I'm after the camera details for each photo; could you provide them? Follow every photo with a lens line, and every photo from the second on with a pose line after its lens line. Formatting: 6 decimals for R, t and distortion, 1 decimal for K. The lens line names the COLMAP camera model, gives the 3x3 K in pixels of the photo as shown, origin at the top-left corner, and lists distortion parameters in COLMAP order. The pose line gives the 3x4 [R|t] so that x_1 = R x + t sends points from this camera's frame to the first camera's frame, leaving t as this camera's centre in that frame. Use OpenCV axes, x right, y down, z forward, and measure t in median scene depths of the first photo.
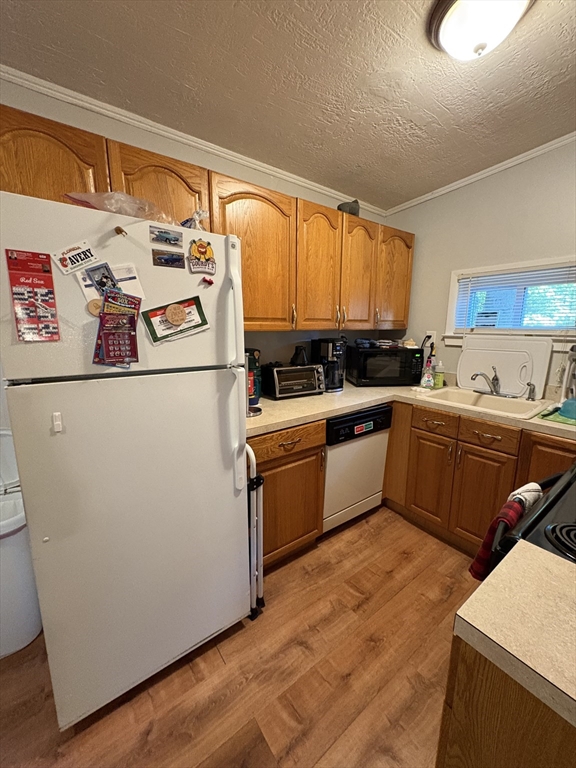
lens RADIAL K [[310.7, 0, 287.4], [0, 310.7, 384.5], [0, 0, 1]] dist [0.000931, -0.000182]
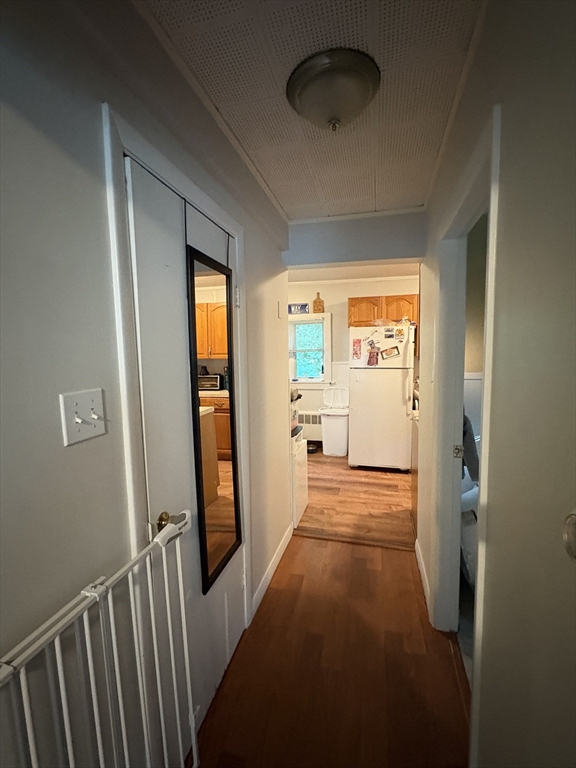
lens RADIAL K [[349.6, 0, 287.2], [0, 349.6, 384.5], [0, 0, 1]] dist [0.000149, -0.000026]
pose [[0.633747, 0.074085, -0.769984, 0.633293], [-0.127557, 0.991785, -0.009562, 0.103281], [0.762951, 0.104277, 0.637991, -0.752026]]
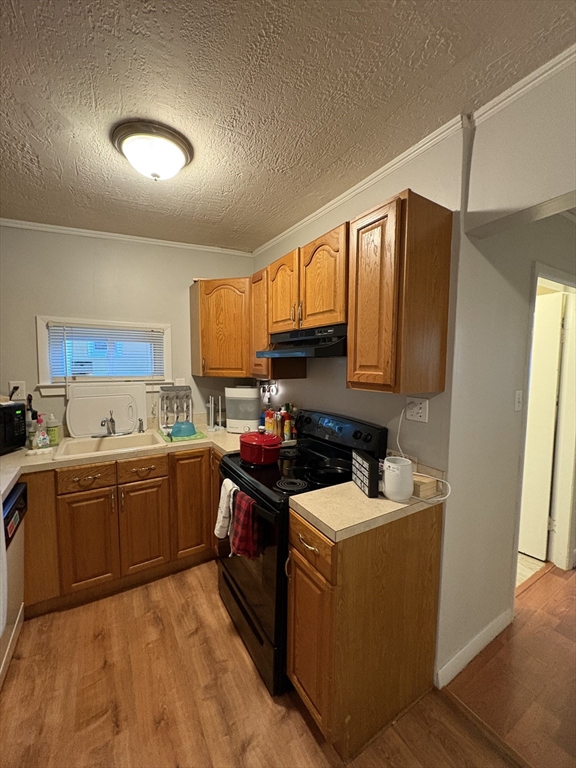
lens RADIAL K [[310.7, 0, 291.2], [0, 310.7, 381.6], [0, 0, 1]] dist [0.000931, -0.000182]
pose [[0.076115, -0.065305, 0.994958, -0.466515], [0.179362, 0.982473, 0.050765, -0.121754], [-0.980834, 0.174594, 0.086494, 0.310392]]
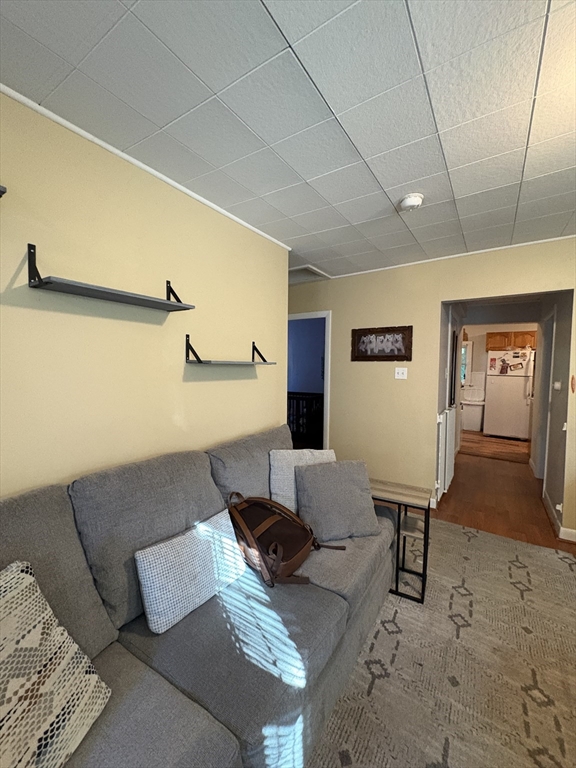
lens RADIAL K [[310.7, 0, 288.9], [0, 310.7, 385.7], [0, 0, 1]] dist [0.000931, -0.000182]
pose [[0.356417, 0.076326, -0.931204, 1.148140], [-0.183551, 0.982956, 0.010314, 0.273506], [0.916120, 0.167248, 0.364352, -1.587073]]
